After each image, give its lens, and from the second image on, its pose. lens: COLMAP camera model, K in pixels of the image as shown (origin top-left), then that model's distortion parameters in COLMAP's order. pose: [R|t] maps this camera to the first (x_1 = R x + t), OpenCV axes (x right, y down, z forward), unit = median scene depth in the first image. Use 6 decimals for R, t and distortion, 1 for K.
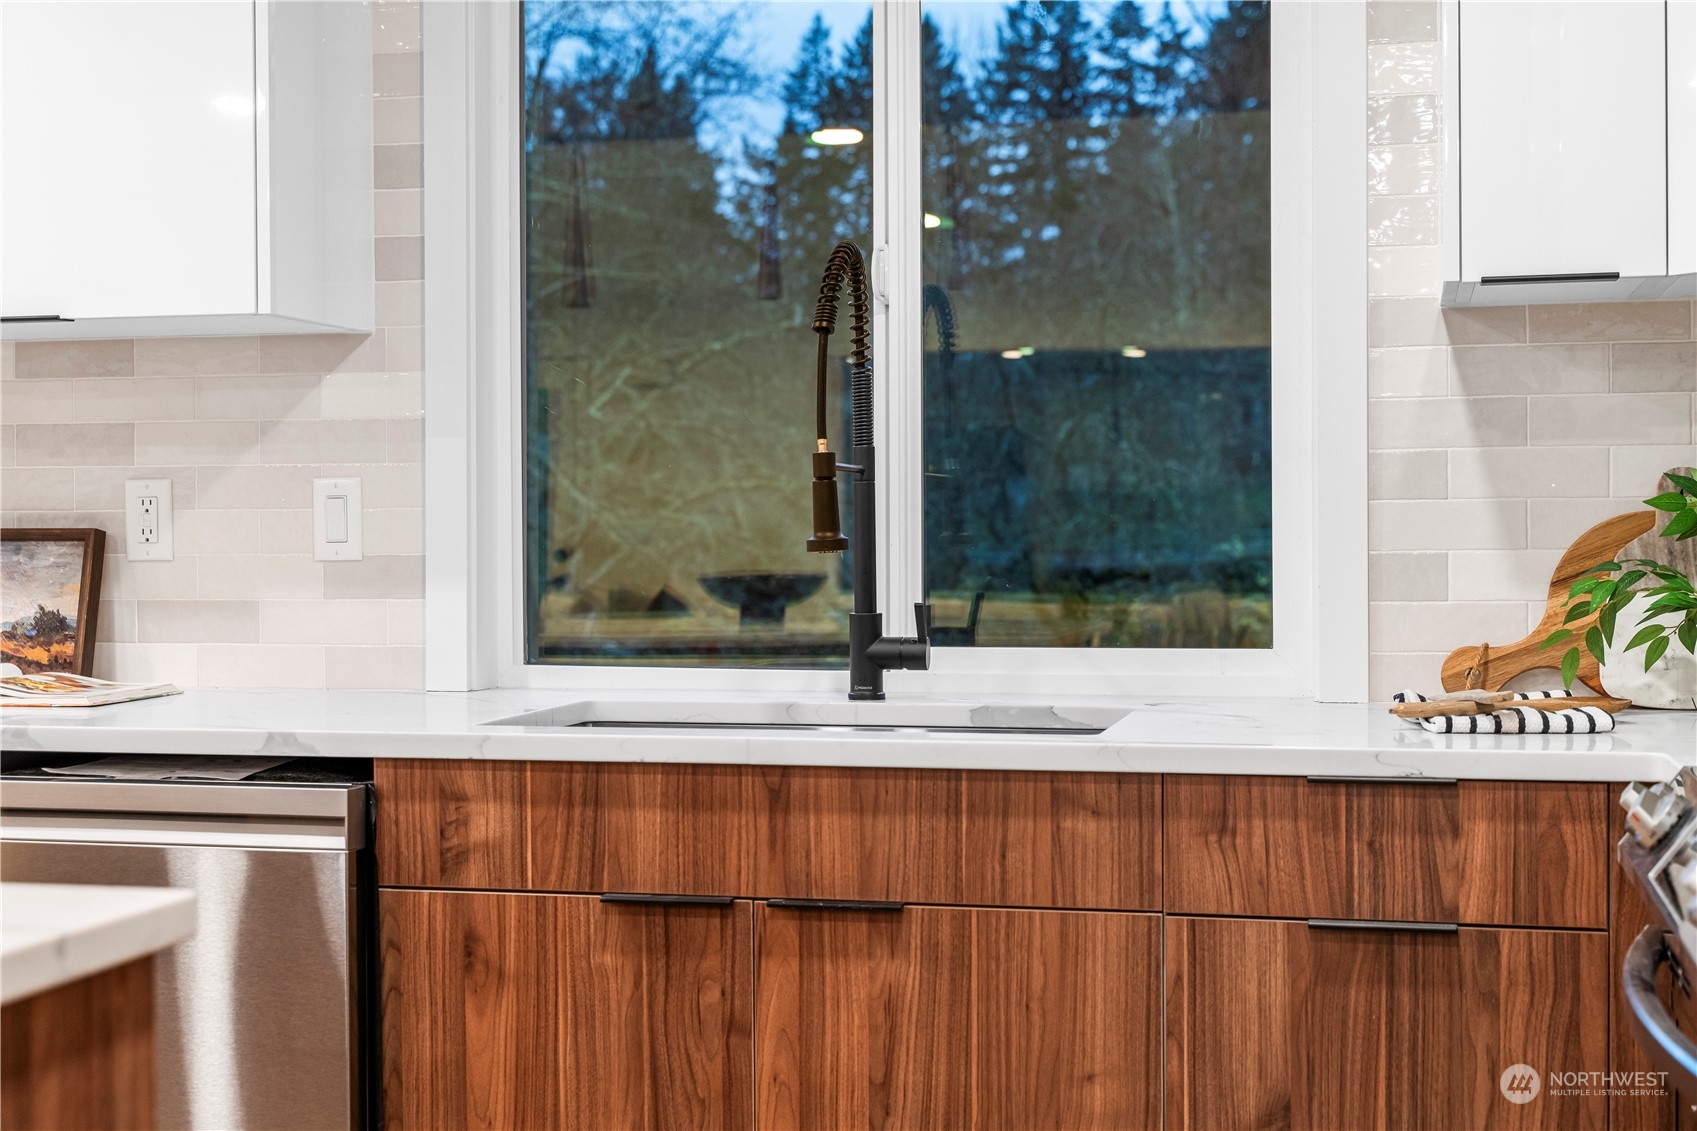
lens RADIAL K [[2366.7, 0, 848.5], [0, 2366.7, 565.5], [0, 0, 1]] dist [-0.006304, -0.016709]
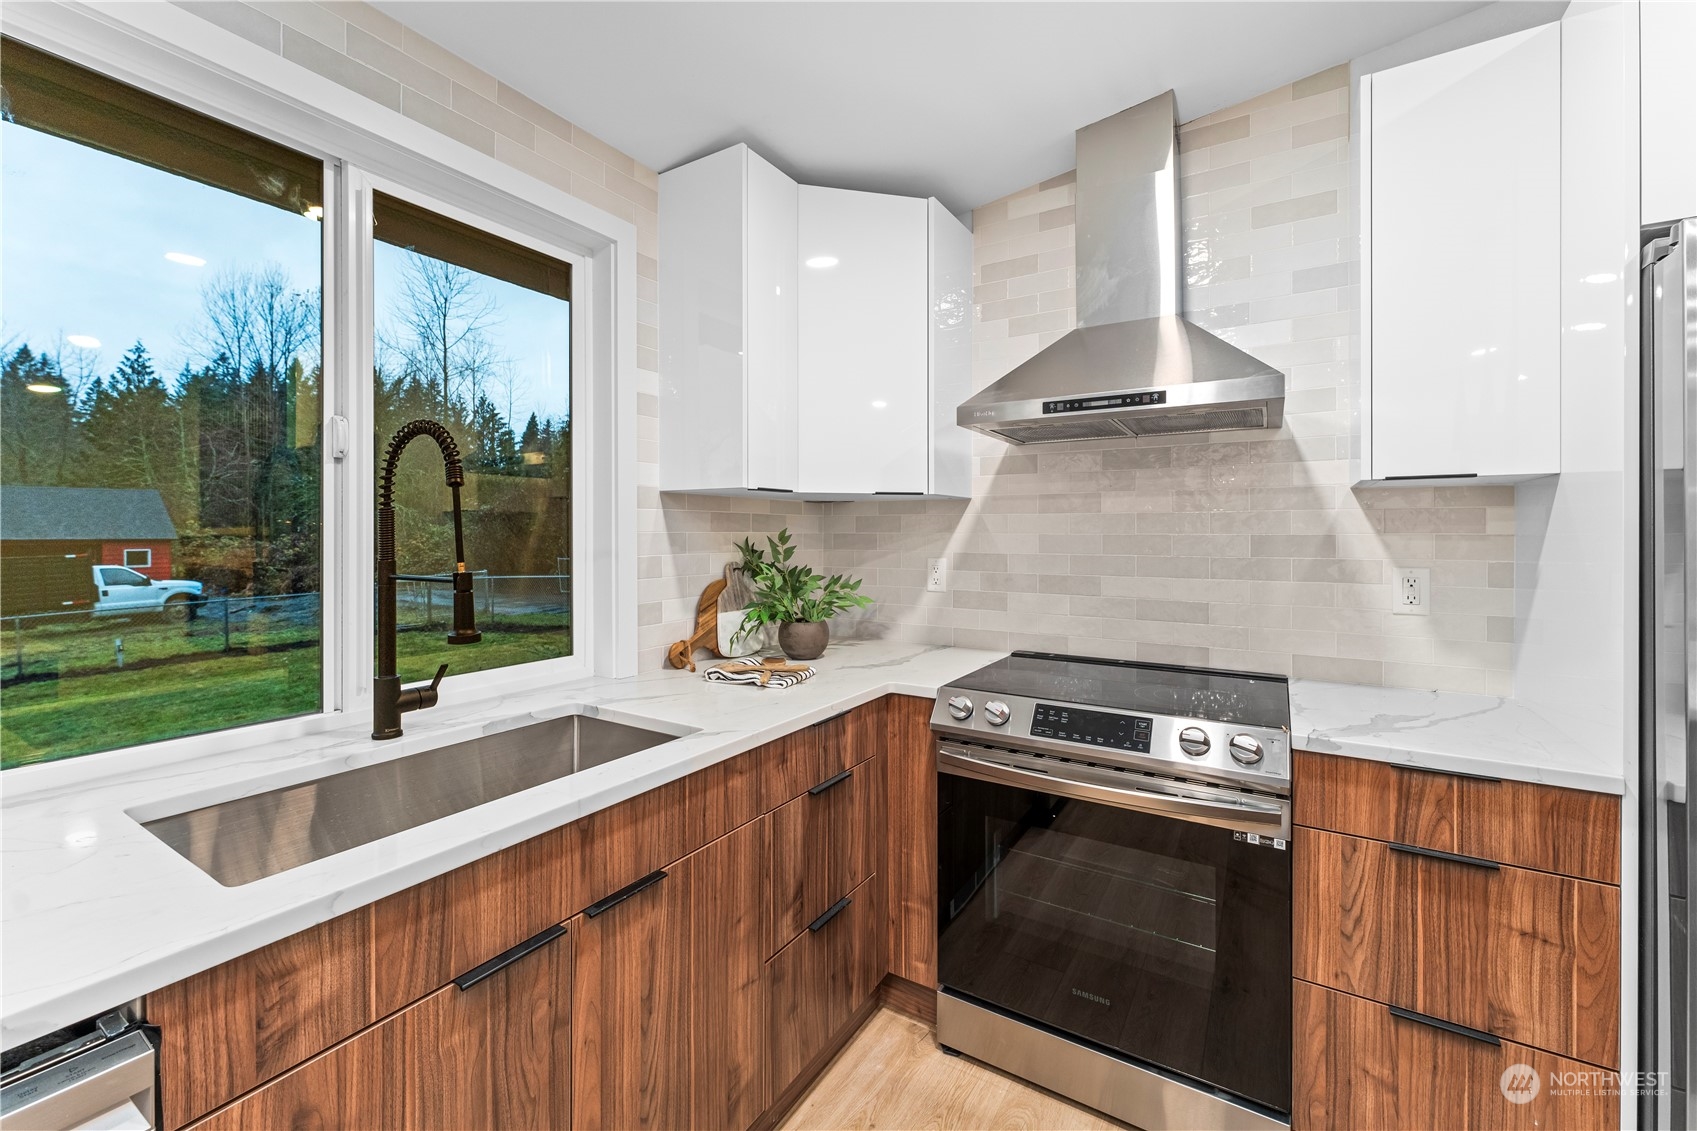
lens RADIAL K [[690.3, 0, 846.2], [0, 690.3, 540.4], [0, 0, 1]] dist [0.001286, 0.000299]
pose [[0.324582, -0.002428, 0.945854, -0.353931], [0.014054, 0.999899, -0.002257, -0.068444], [-0.945753, 0.014026, 0.324583, 0.714456]]
